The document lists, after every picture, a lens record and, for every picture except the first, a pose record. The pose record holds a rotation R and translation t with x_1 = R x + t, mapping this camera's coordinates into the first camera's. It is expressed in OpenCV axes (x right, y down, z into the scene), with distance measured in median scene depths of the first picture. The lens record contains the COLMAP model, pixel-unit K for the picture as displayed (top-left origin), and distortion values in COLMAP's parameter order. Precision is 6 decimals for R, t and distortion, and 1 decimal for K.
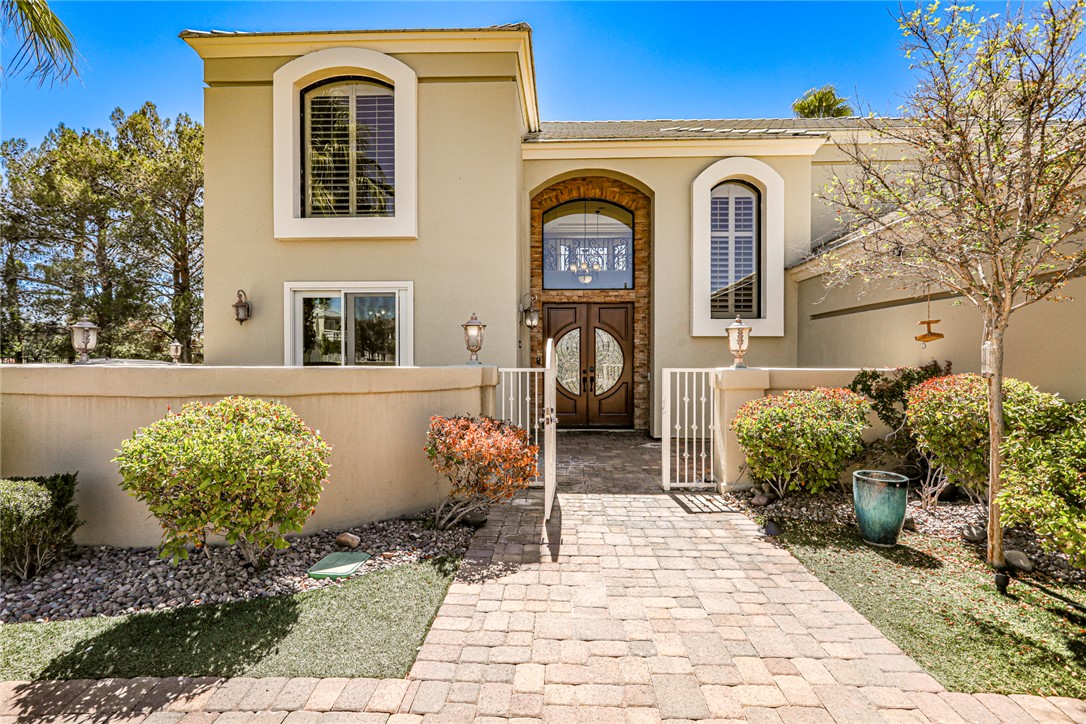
lens RADIAL K [[536.7, 0, 543.0], [0, 536.7, 362.0], [0, 0, 1]] dist [-0.001011, 0.000046]
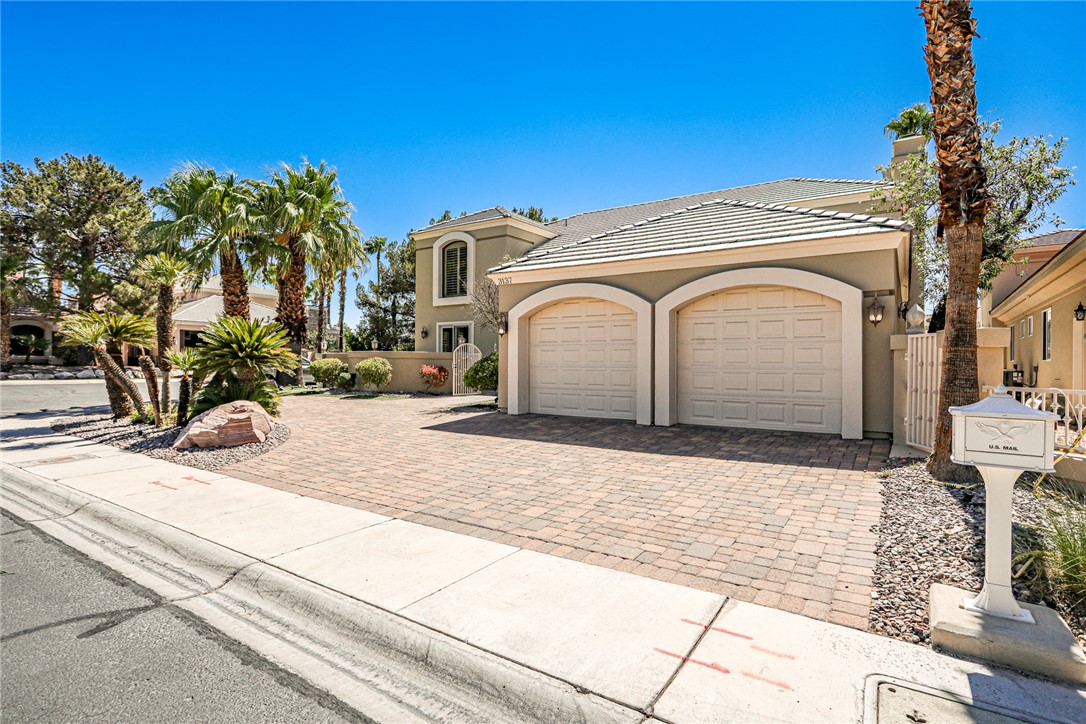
lens RADIAL K [[543.2, 0, 543.0], [0, 543.2, 362.0], [0, 0, 1]] dist [-0.006569, 0.000128]
pose [[0.848295, 0.004420, -0.529505, 1.354264], [-0.007649, 0.999963, -0.003906, 0.049076], [0.529468, 0.007363, 0.848298, -0.965204]]
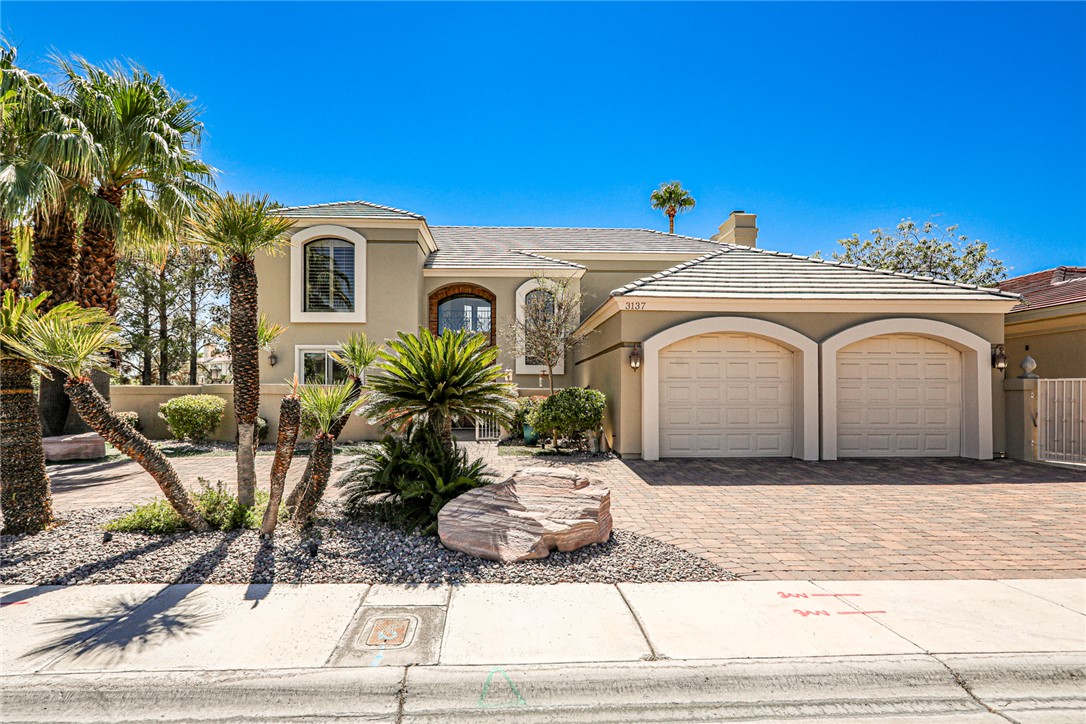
lens RADIAL K [[568.4, 0, 522.2], [0, 568.4, 396.0], [0, 0, 1]] dist [-0.001955, -0.000599]
pose [[0.997696, 0.001802, 0.067826, 0.187688], [-0.001527, 0.999990, -0.004108, 0.040825], [-0.067833, 0.003995, 0.997689, -1.072734]]
